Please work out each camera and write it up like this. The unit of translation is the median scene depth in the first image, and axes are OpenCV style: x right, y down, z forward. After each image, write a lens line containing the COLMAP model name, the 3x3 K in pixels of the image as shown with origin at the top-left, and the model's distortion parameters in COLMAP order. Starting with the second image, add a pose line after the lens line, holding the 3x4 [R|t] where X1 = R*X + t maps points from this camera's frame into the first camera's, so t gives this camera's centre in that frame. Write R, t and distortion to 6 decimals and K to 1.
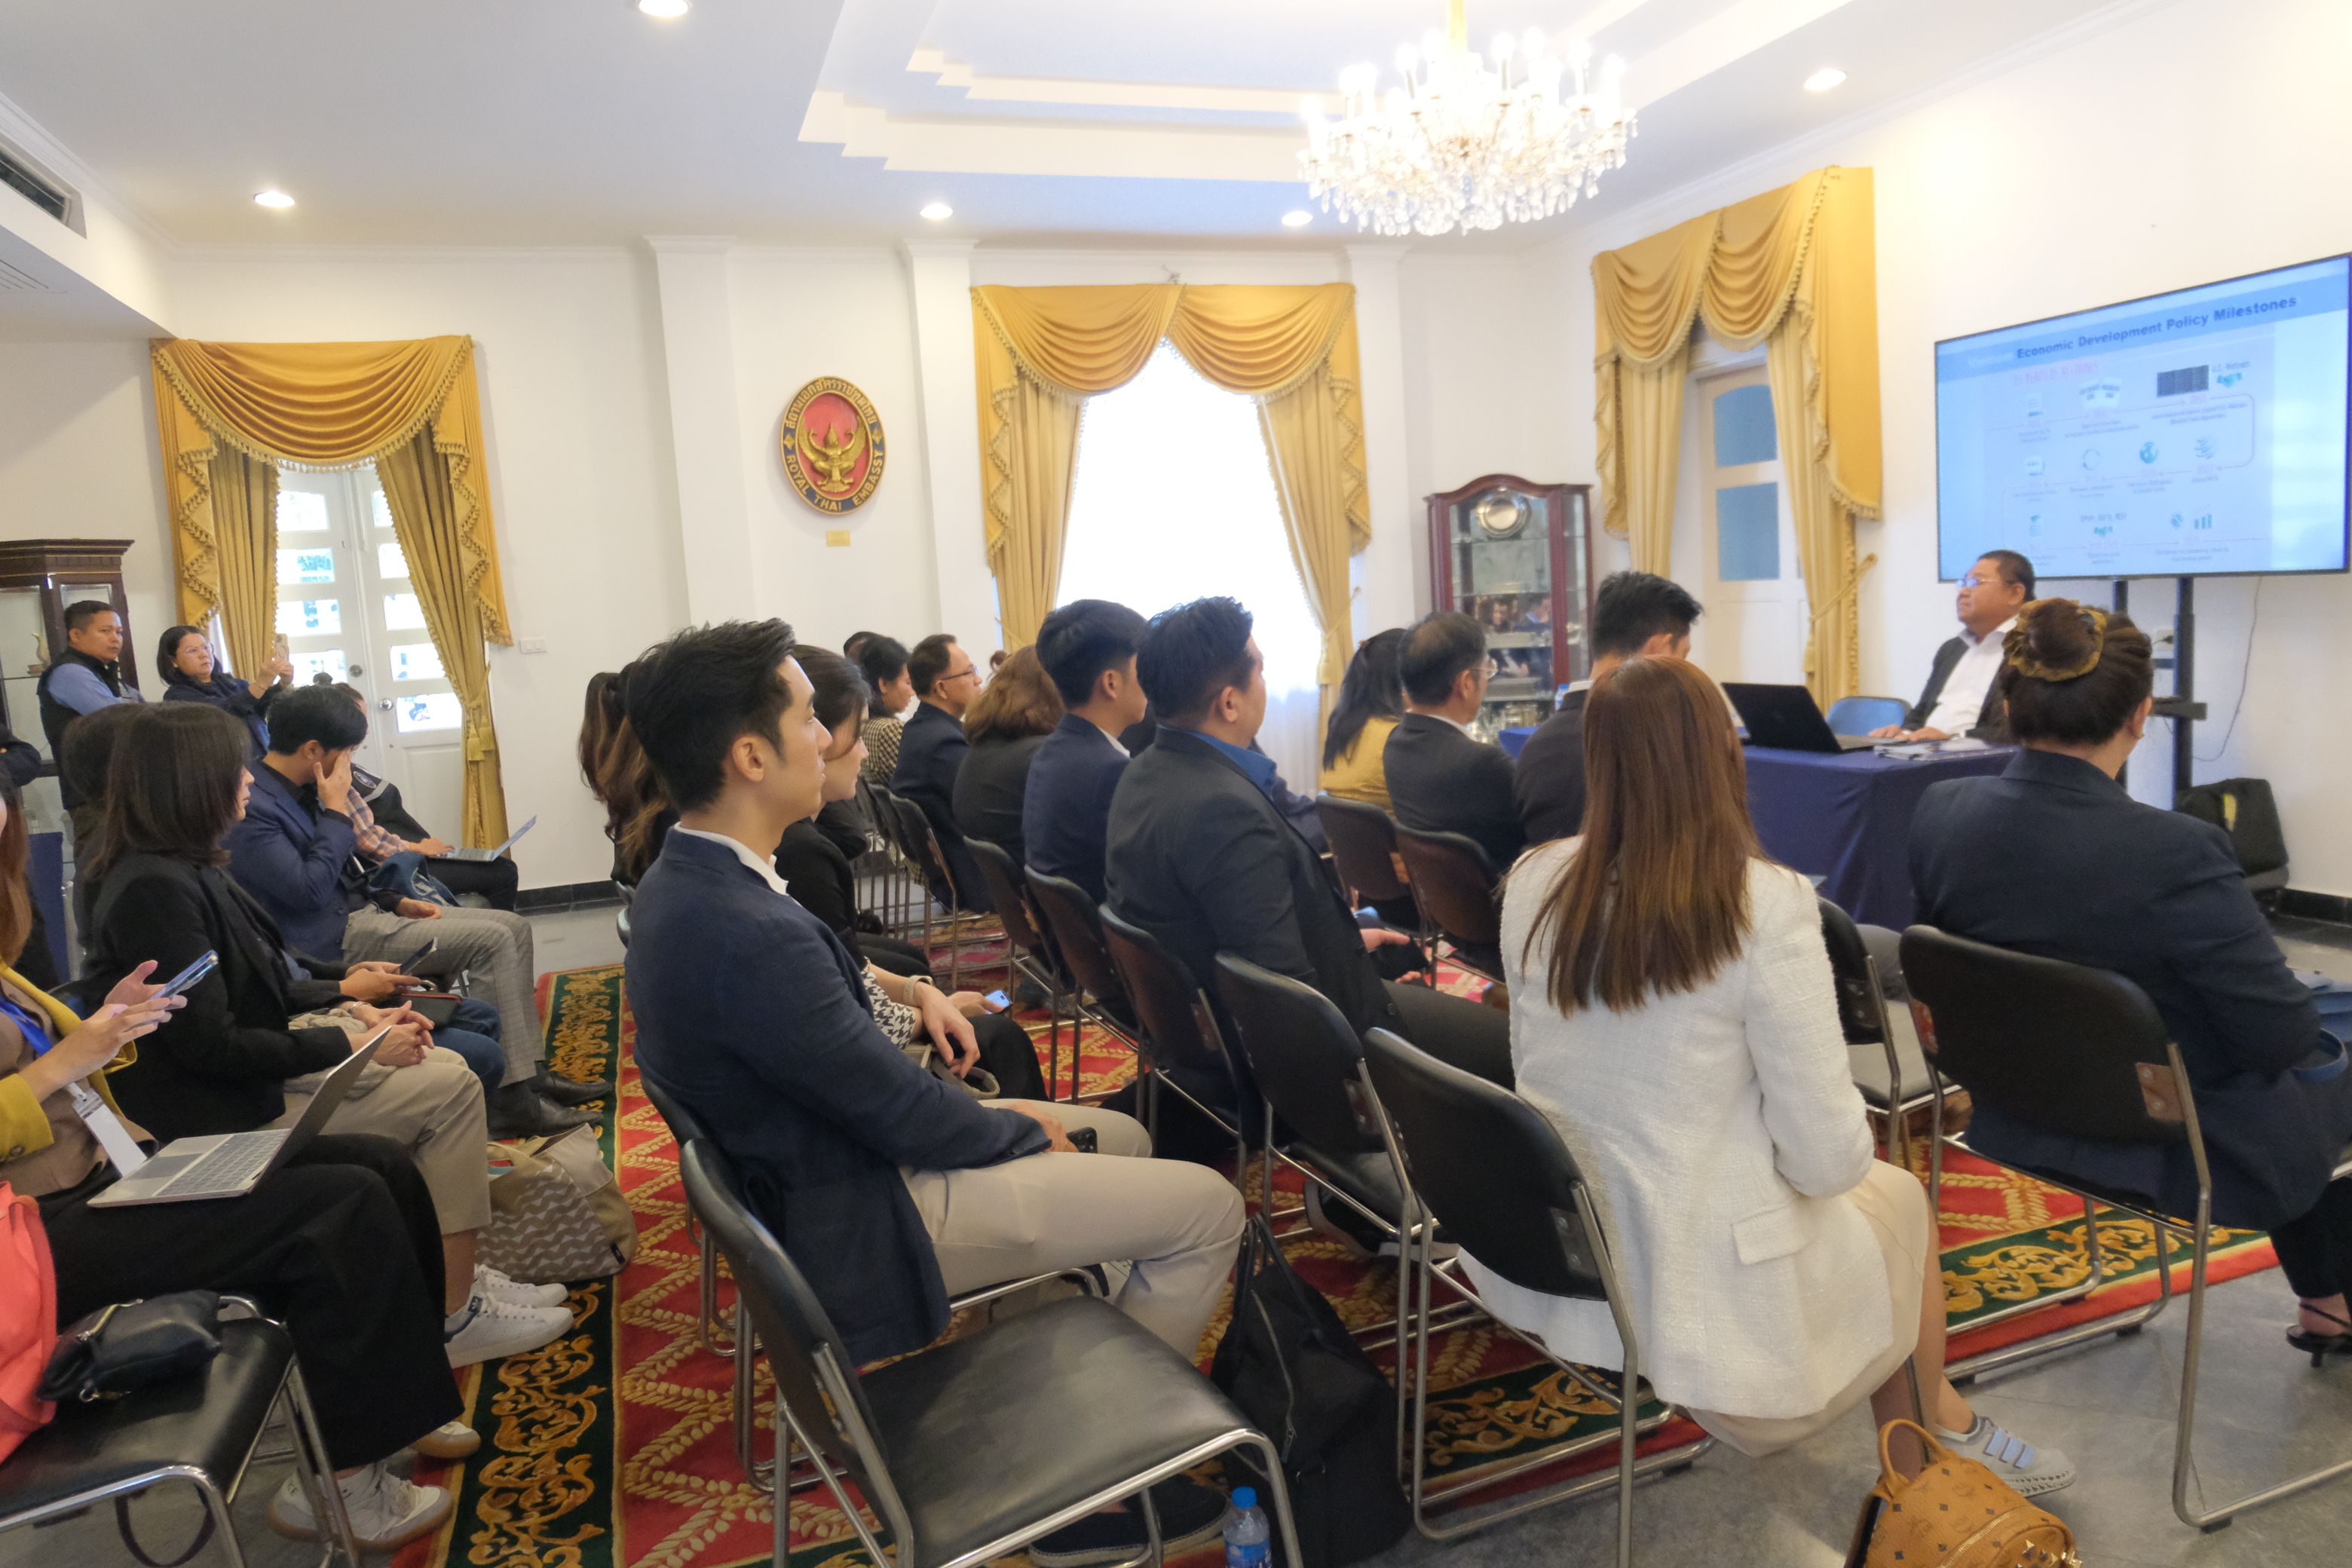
lens RADIAL K [[1621.7, 0, 1220.3], [0, 1621.7, 745.1], [0, 0, 1]] dist [-0.006680, 0.049129]
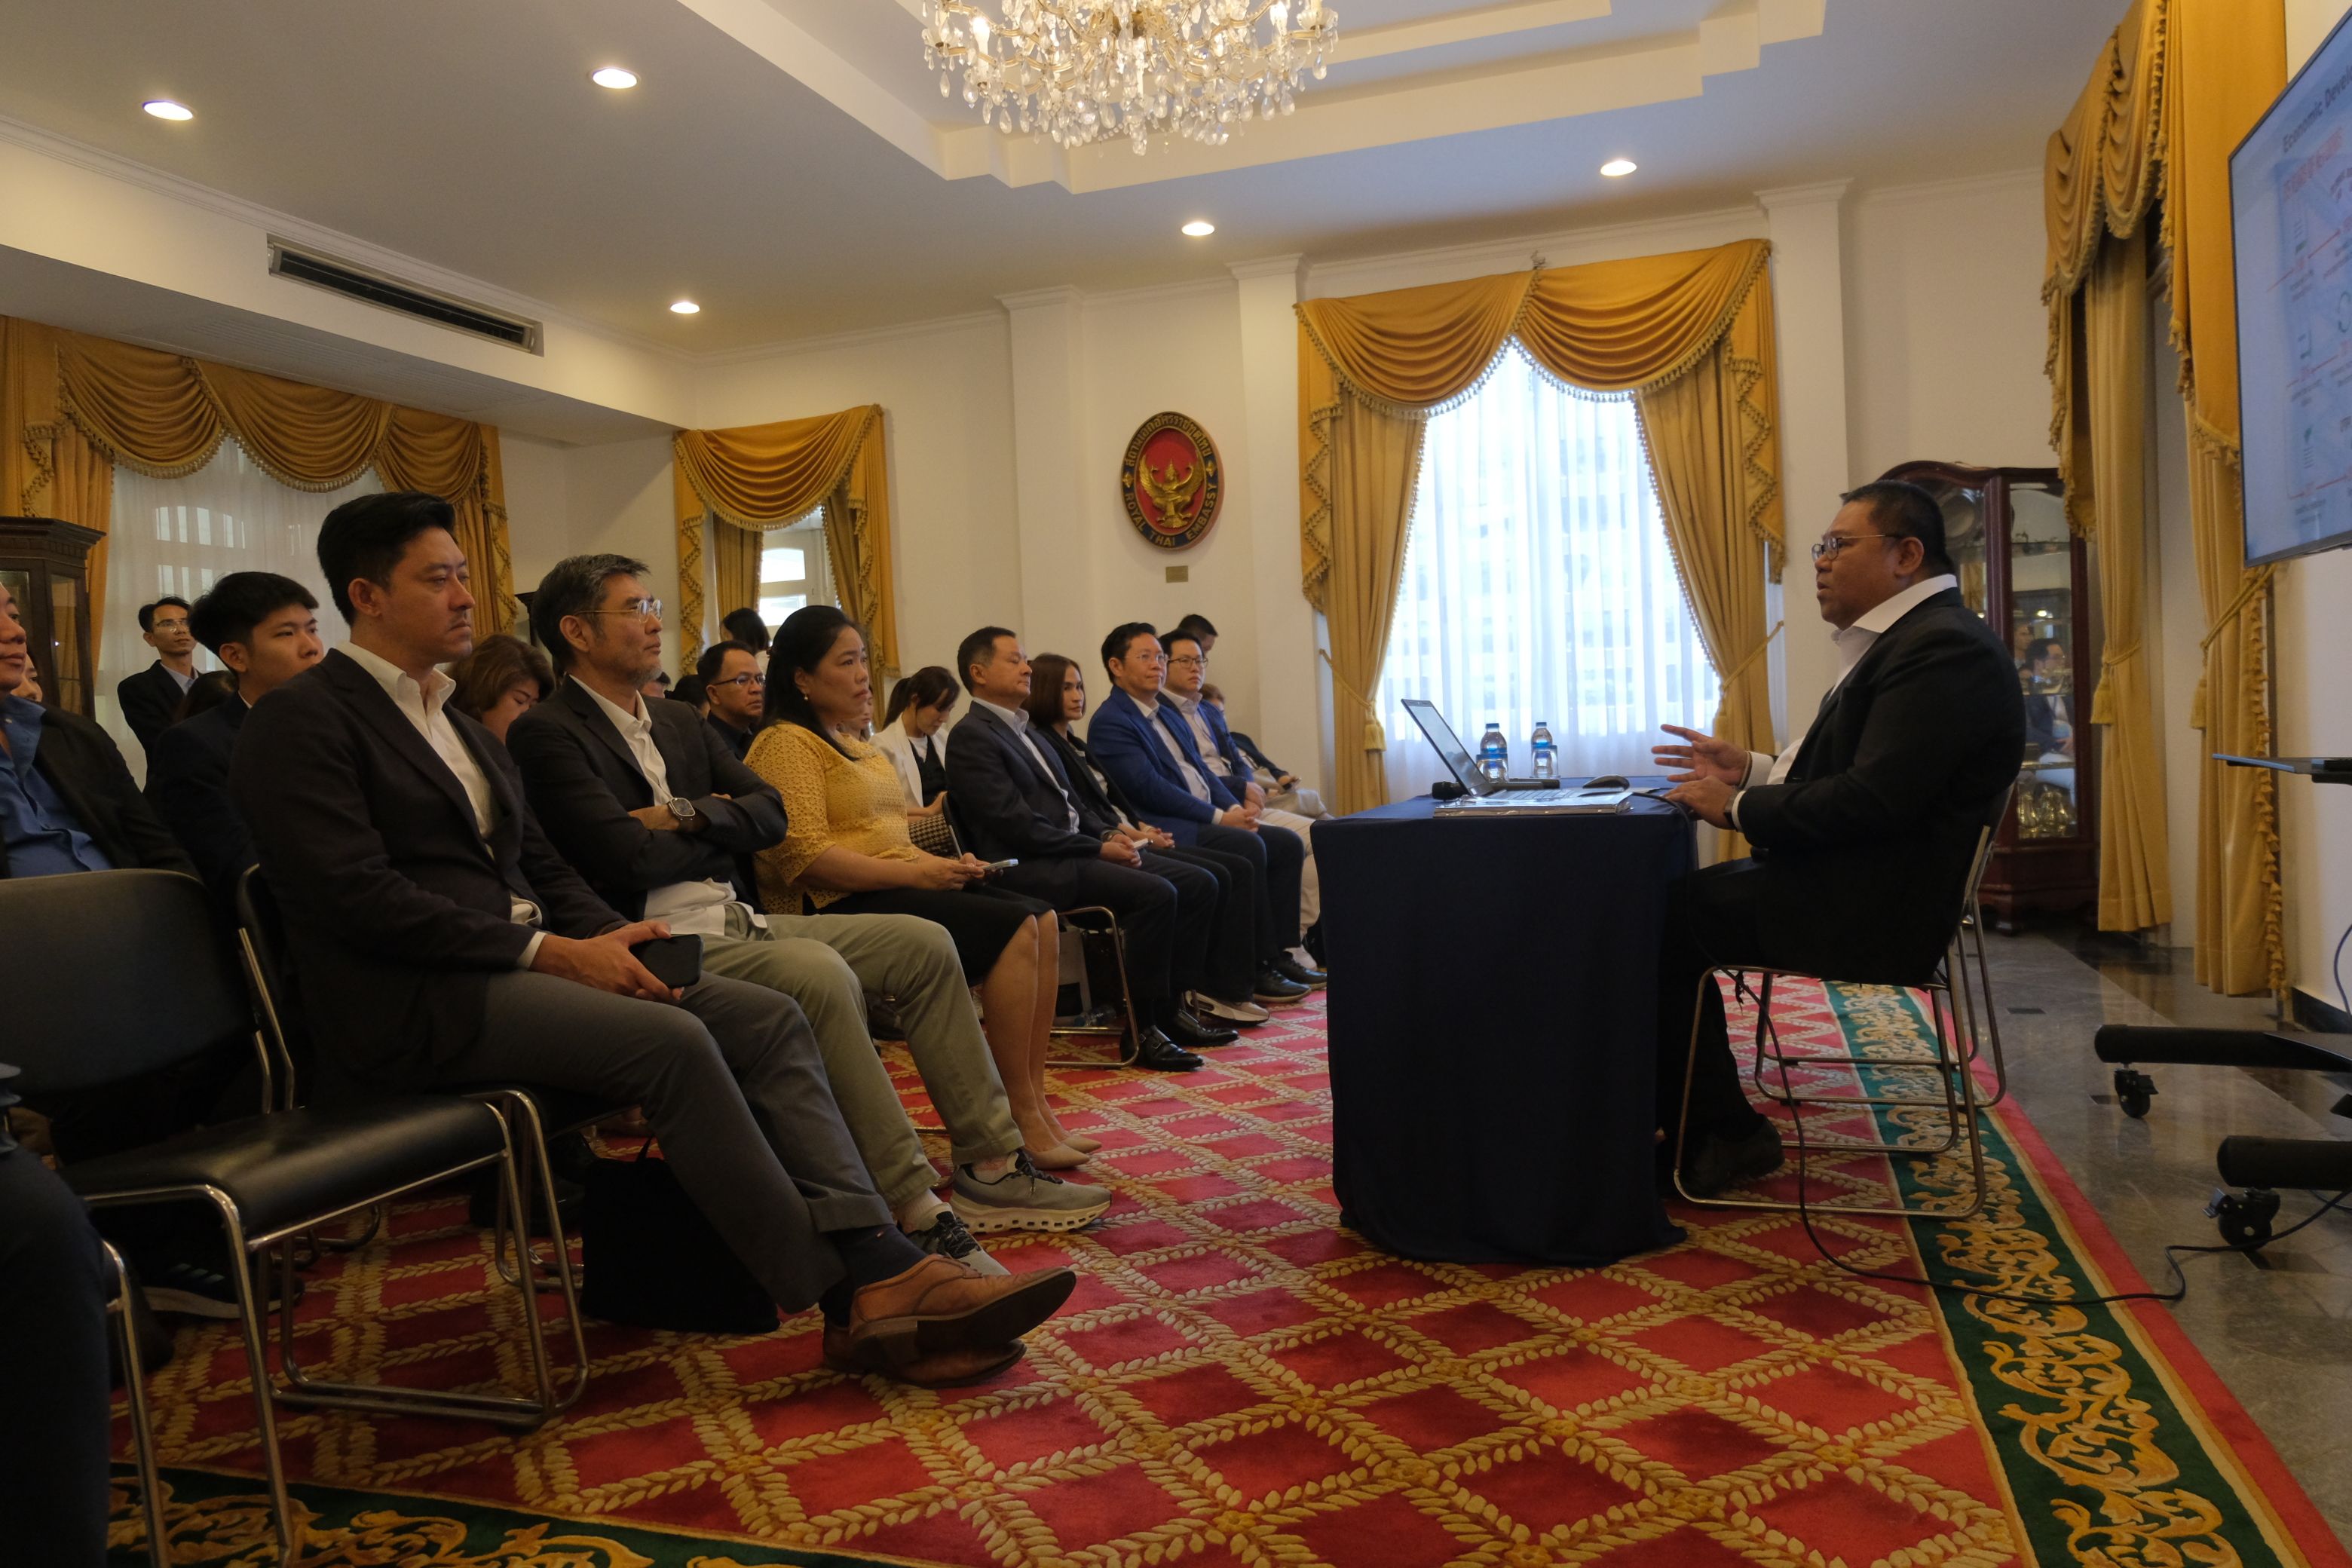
lens RADIAL K [[1608.9, 0, 1179.4], [0, 1608.9, 747.7], [0, 0, 1]] dist [-0.001628, 0.000651]
pose [[0.778318, 0.036924, -0.626784, 0.389111], [-0.067295, 0.997425, -0.024806, 0.002858], [0.624254, 0.061486, 0.778798, 0.242534]]
